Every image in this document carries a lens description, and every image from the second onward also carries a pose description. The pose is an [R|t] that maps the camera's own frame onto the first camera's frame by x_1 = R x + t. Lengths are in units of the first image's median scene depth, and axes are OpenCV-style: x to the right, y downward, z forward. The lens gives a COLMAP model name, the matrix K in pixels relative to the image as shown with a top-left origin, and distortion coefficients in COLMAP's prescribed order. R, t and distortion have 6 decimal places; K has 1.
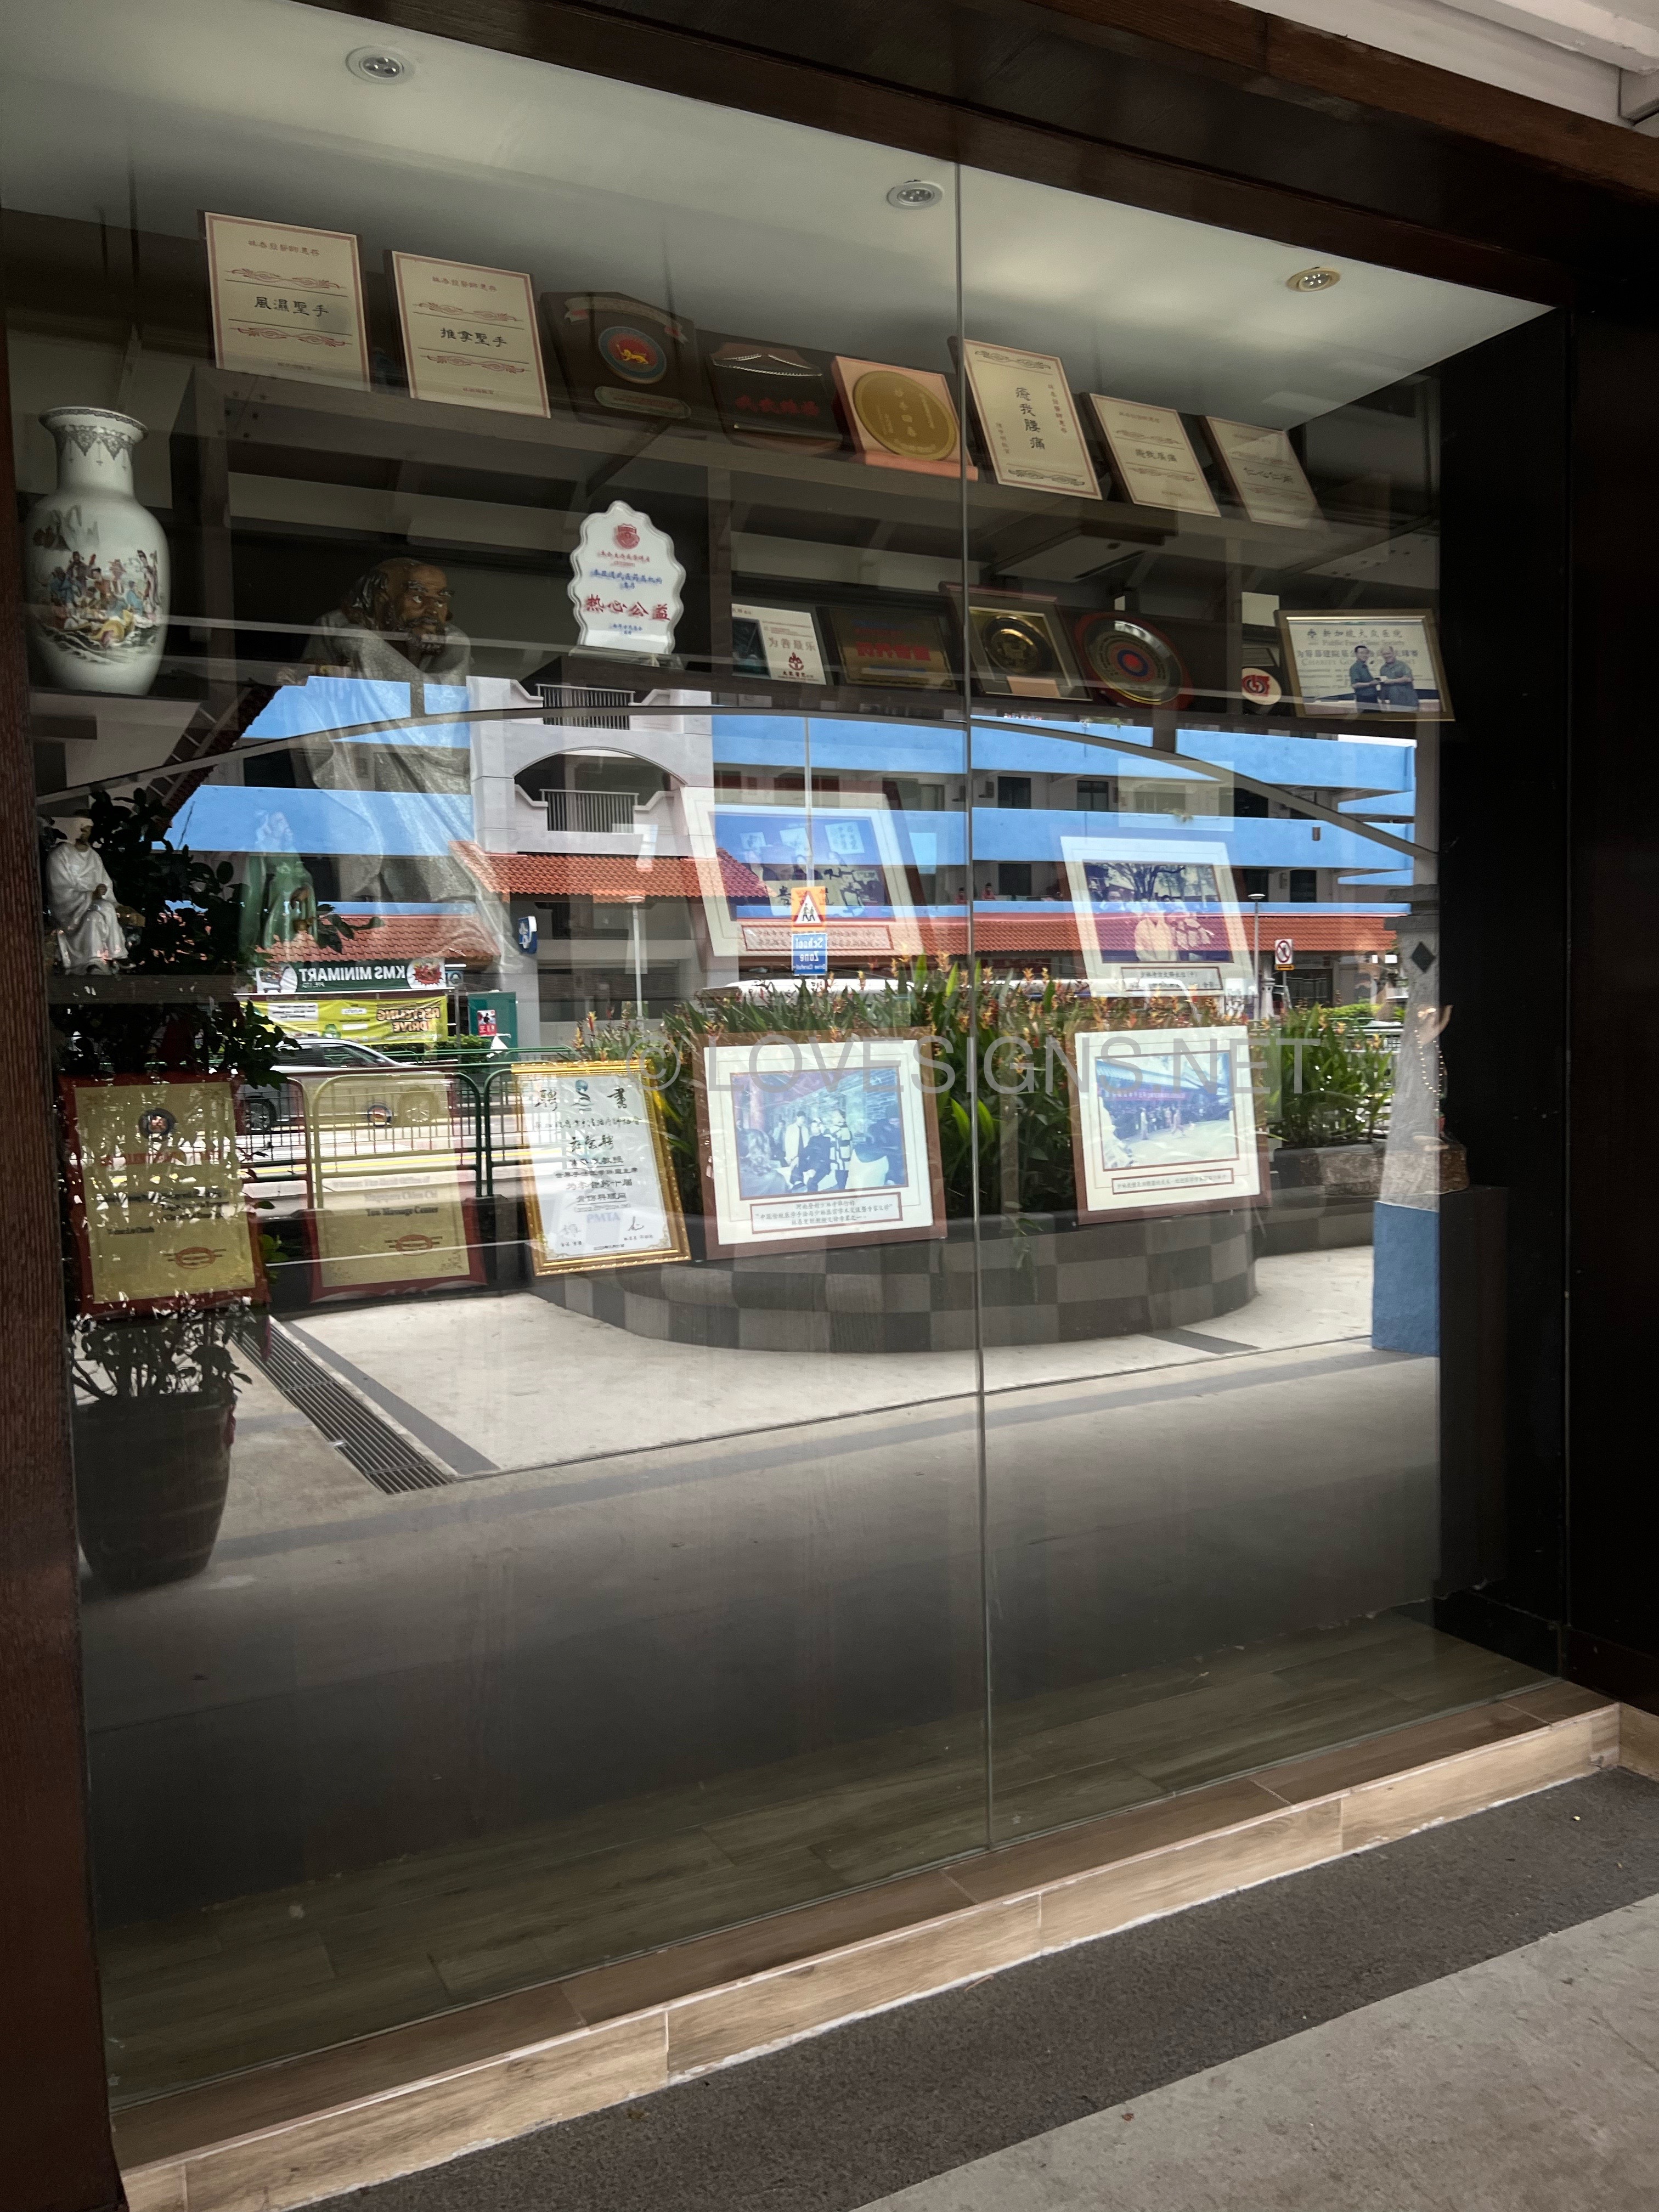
lens RADIAL K [[1662.7, 0, 834.6], [0, 1662.7, 1116.7], [0, 0, 1]] dist [0.019589, -0.023530]
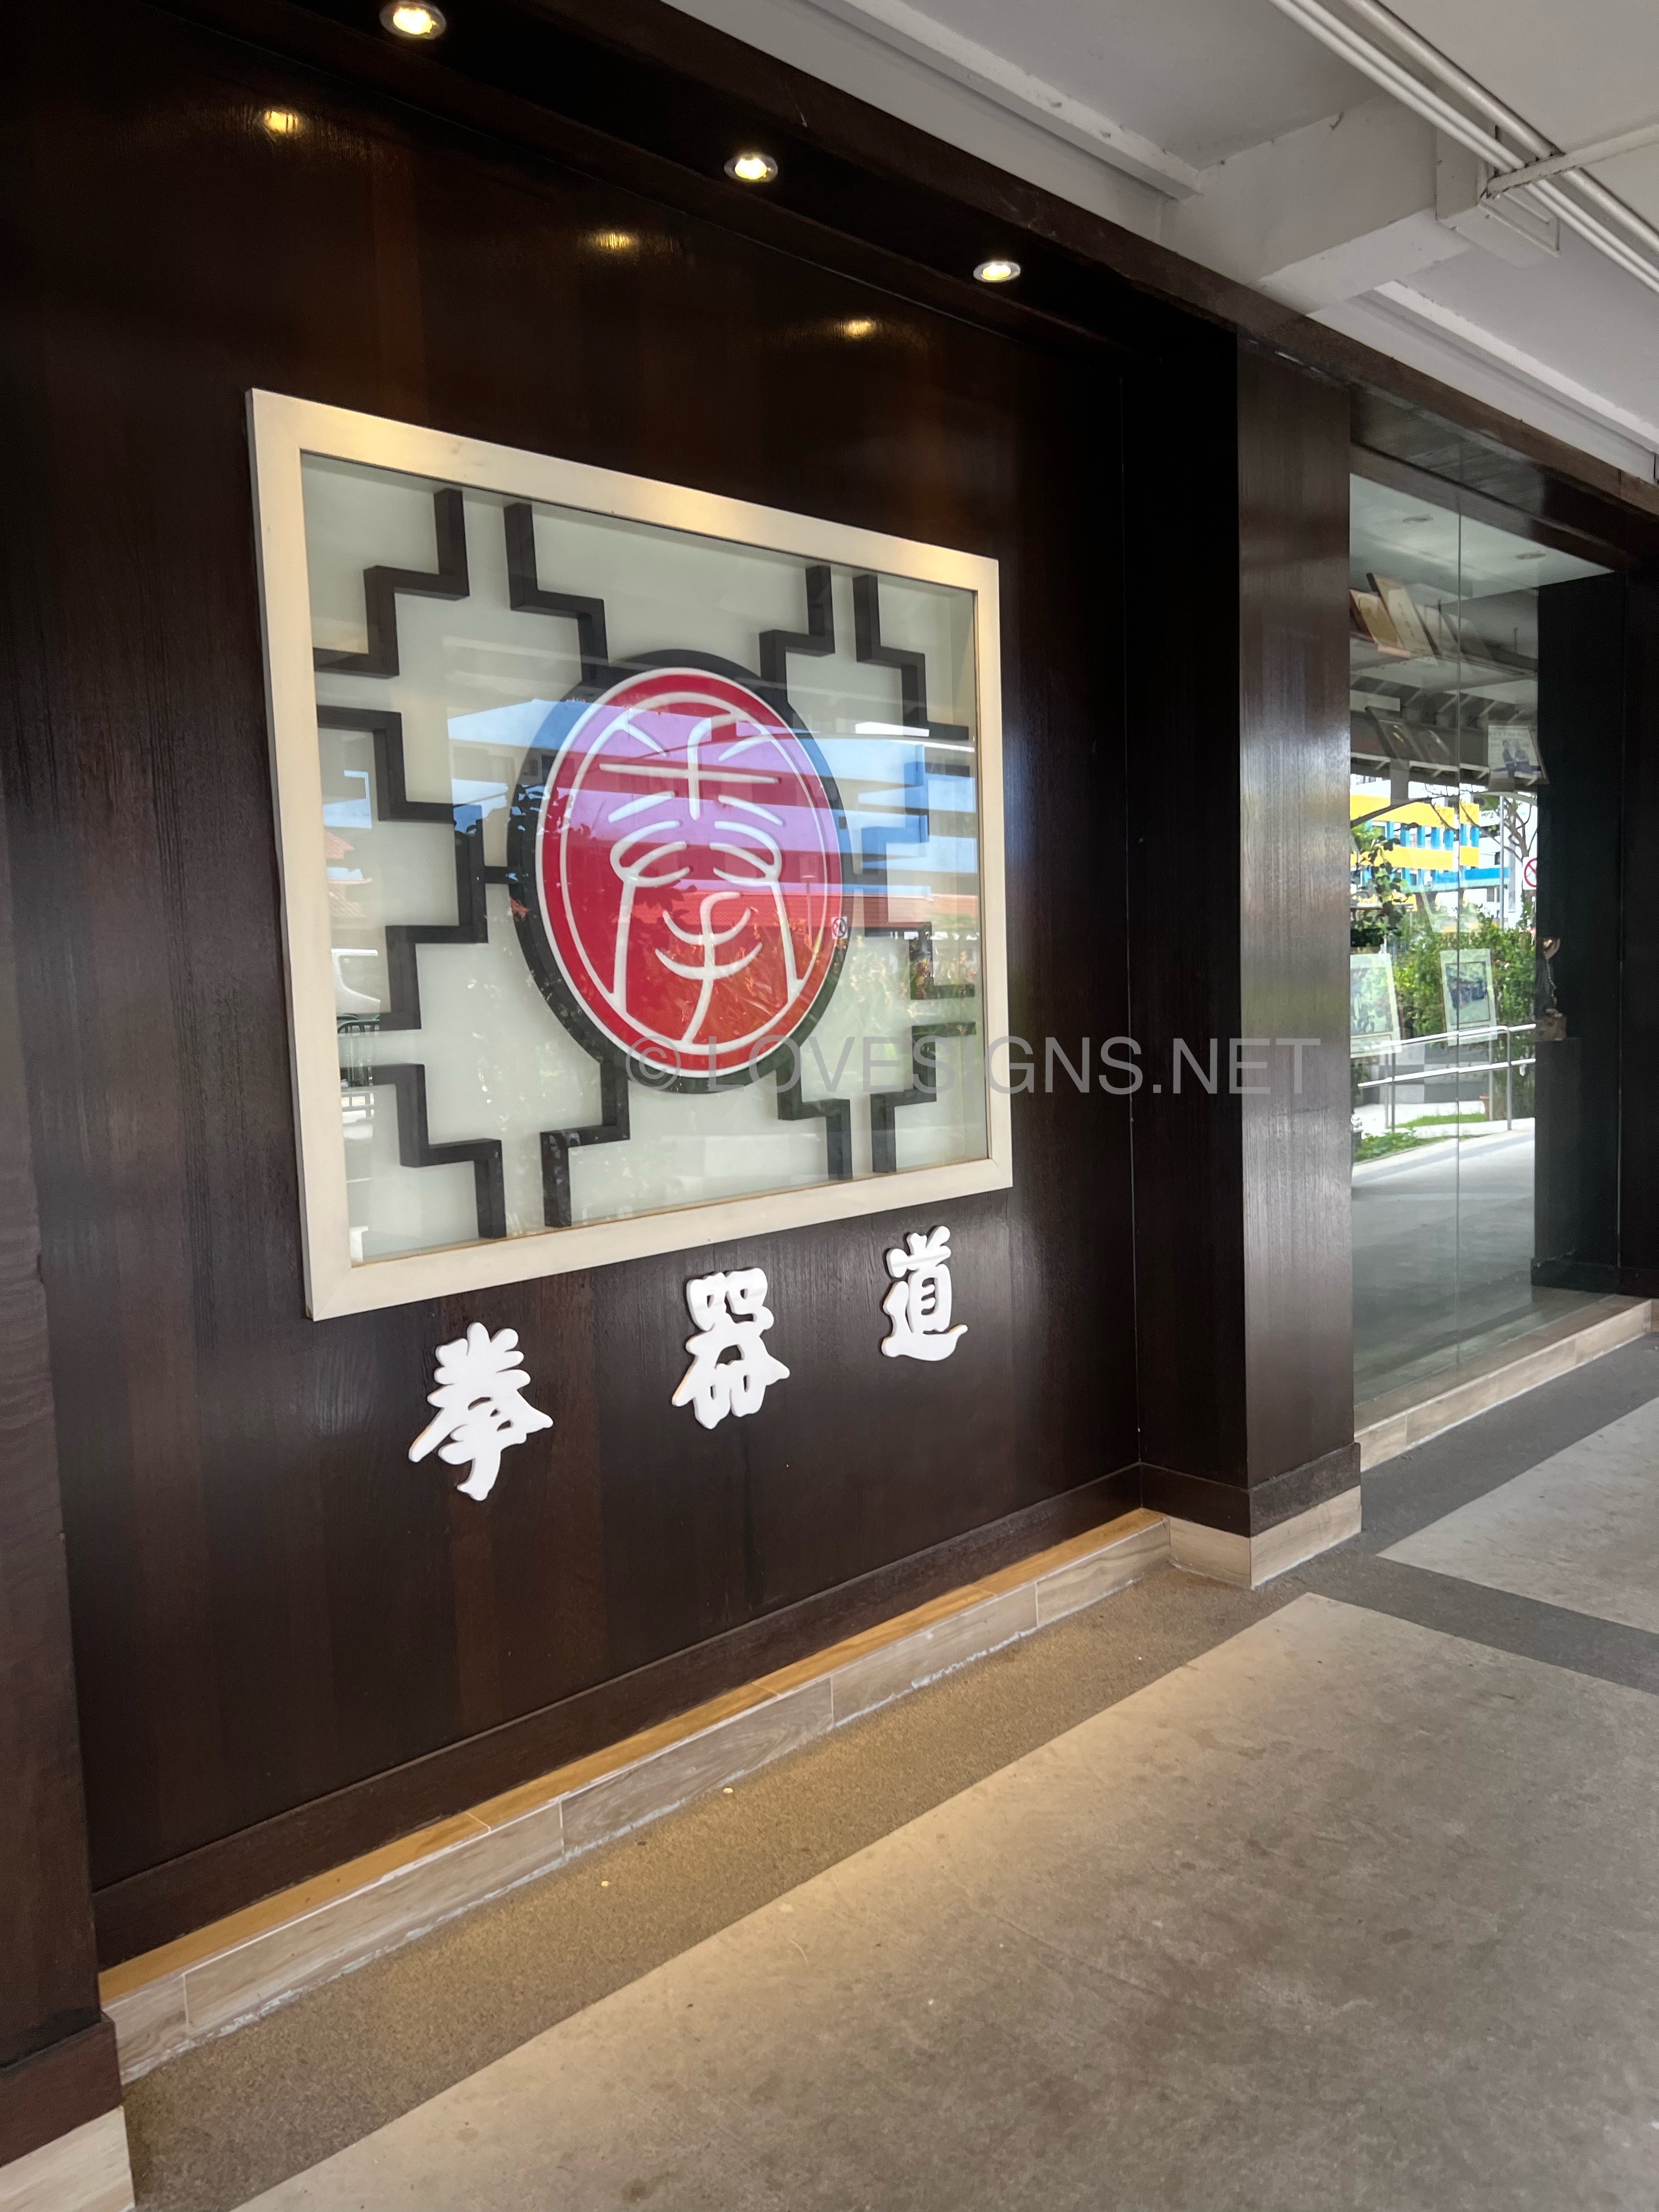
lens RADIAL K [[1662.7, 0, 833.3], [0, 1662.7, 1121.3], [0, 0, 1]] dist [0.019589, -0.023530]
pose [[0.951624, -0.037768, 0.304935, -1.130200], [0.033424, 0.999252, 0.019454, 0.086619], [-0.305441, -0.008321, 0.952175, -0.609975]]
